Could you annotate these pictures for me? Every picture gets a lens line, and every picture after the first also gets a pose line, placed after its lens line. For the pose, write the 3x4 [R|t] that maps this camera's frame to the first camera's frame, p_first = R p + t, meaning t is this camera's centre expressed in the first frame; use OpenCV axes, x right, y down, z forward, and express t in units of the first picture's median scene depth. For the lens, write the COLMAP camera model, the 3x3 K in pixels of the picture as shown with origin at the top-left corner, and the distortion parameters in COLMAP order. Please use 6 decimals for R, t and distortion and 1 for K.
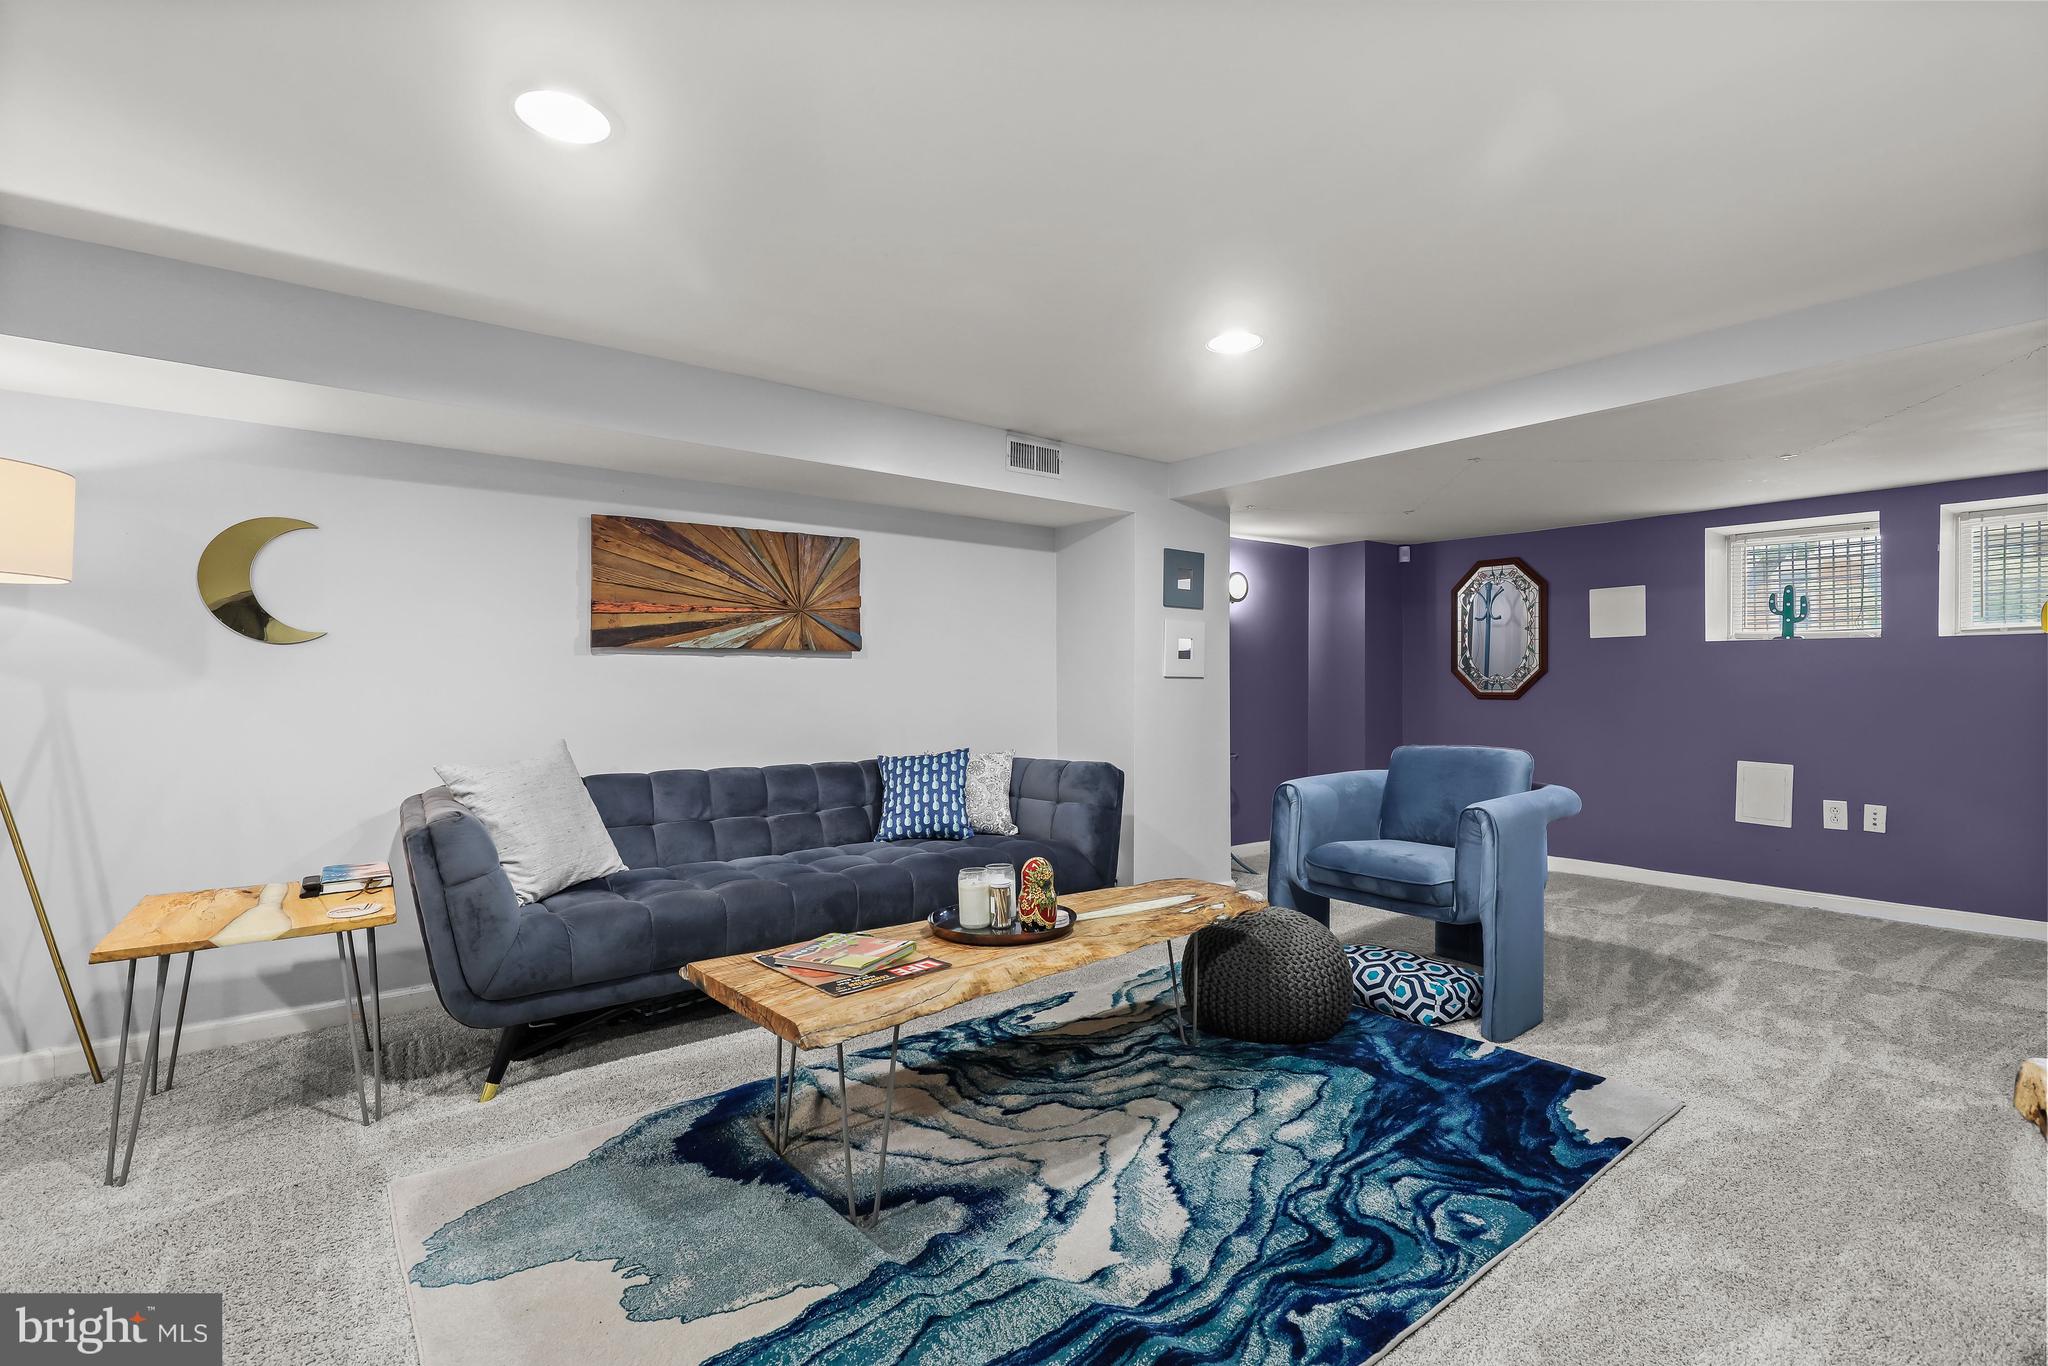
lens RADIAL K [[933.9, 0, 1024.0], [0, 933.9, 665.3], [0, 0, 1]] dist [0.001174, -0.000486]
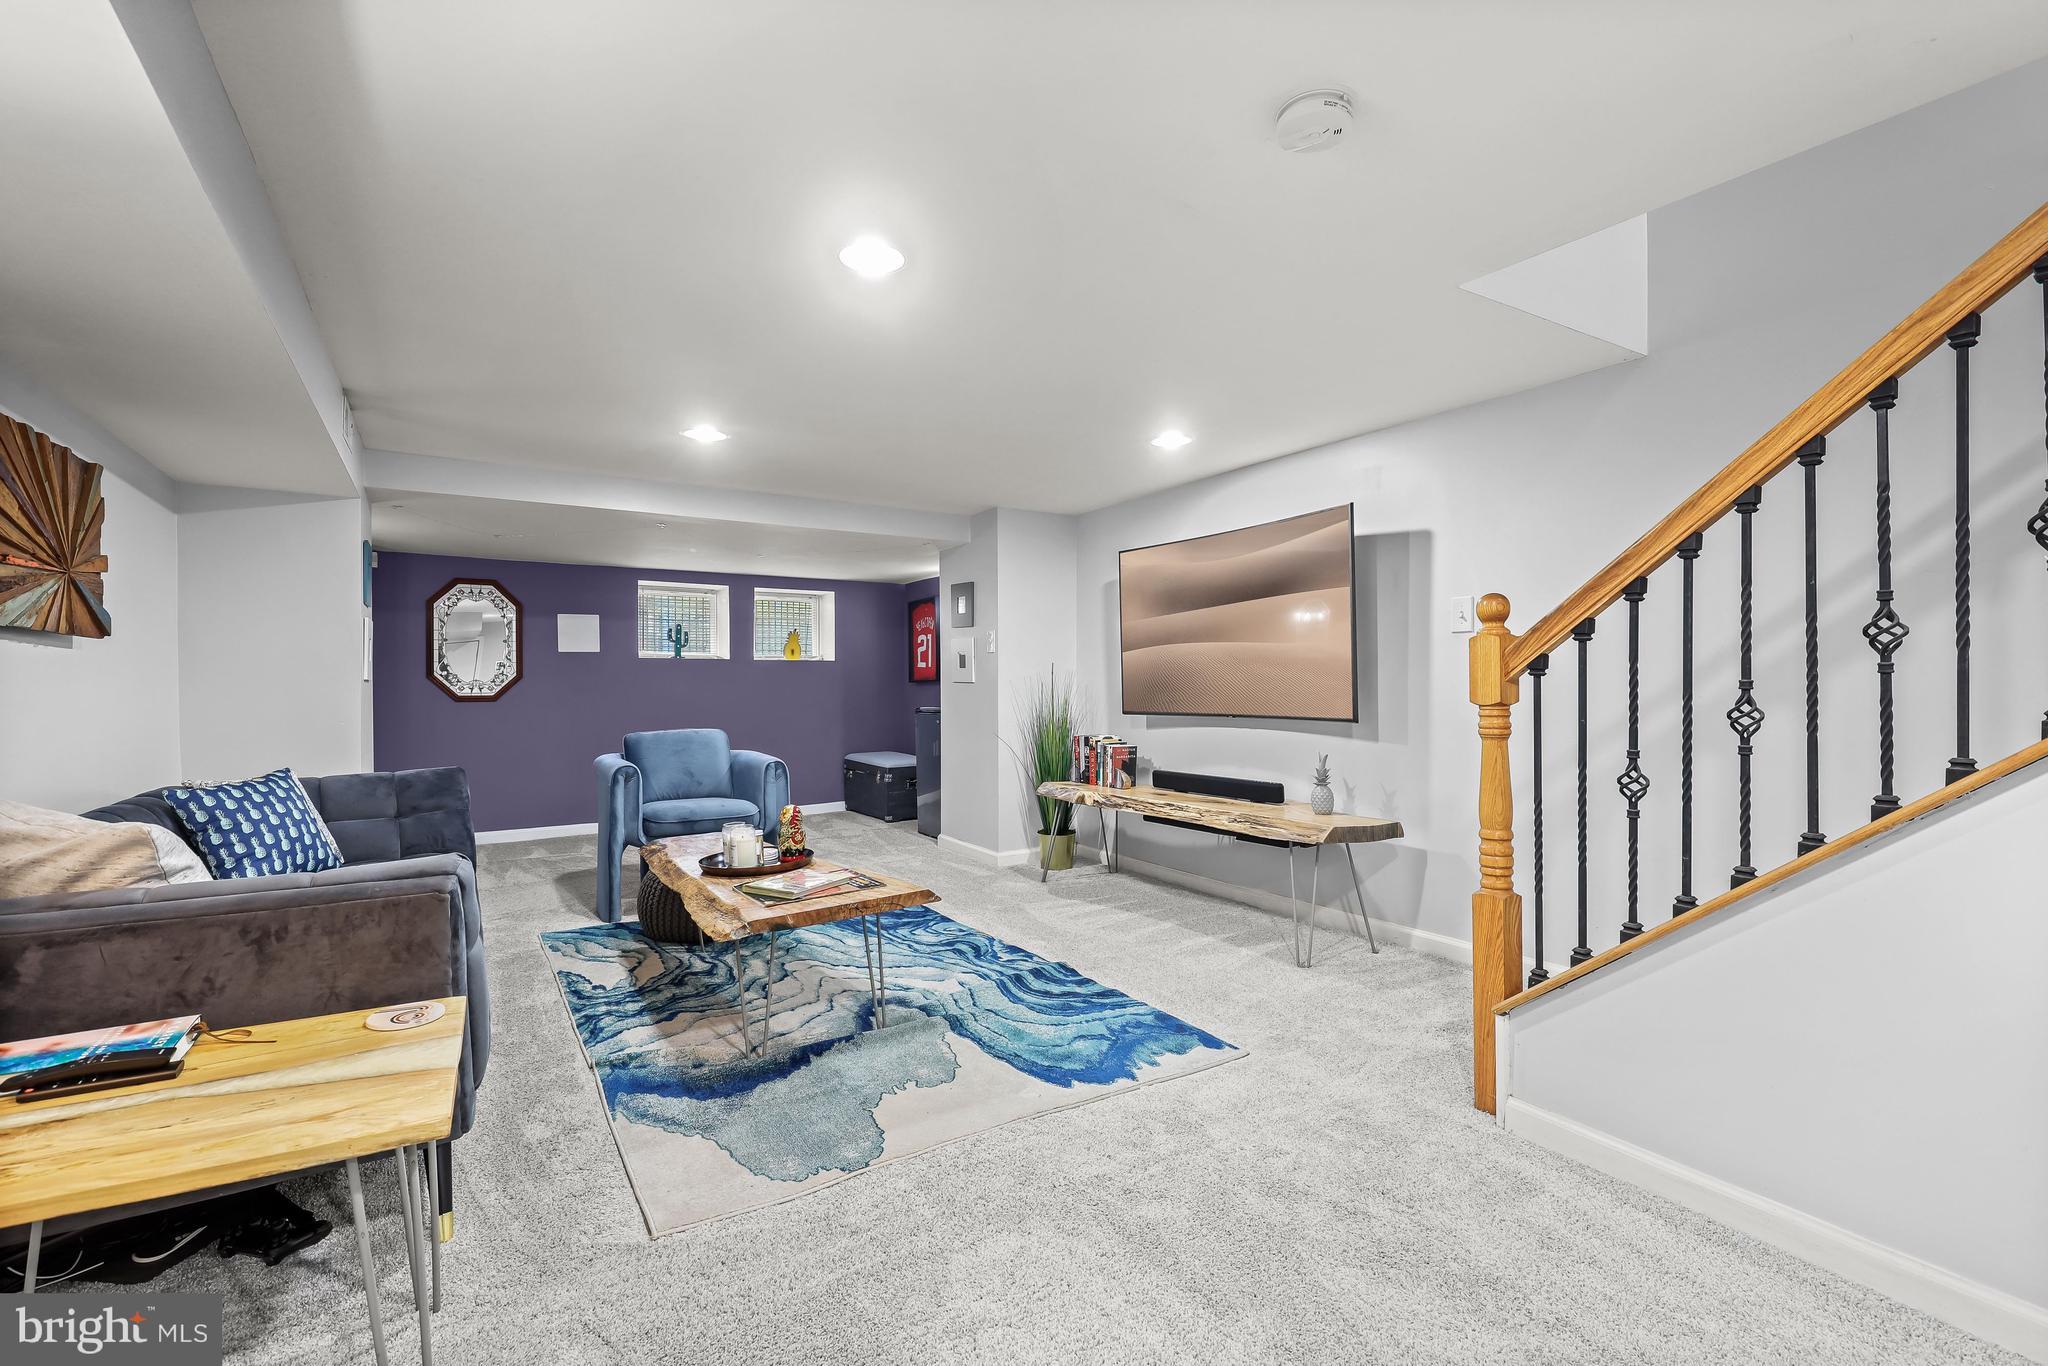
lens RADIAL K [[933.9, 0, 1046.2], [0, 933.9, 691.0], [0, 0, 1]] dist [0.001174, -0.000486]
pose [[0.087942, -0.007550, 0.996097, -1.054147], [-0.010743, 0.999906, 0.008527, 0.010753], [-0.996068, -0.011451, 0.087853, 0.375532]]
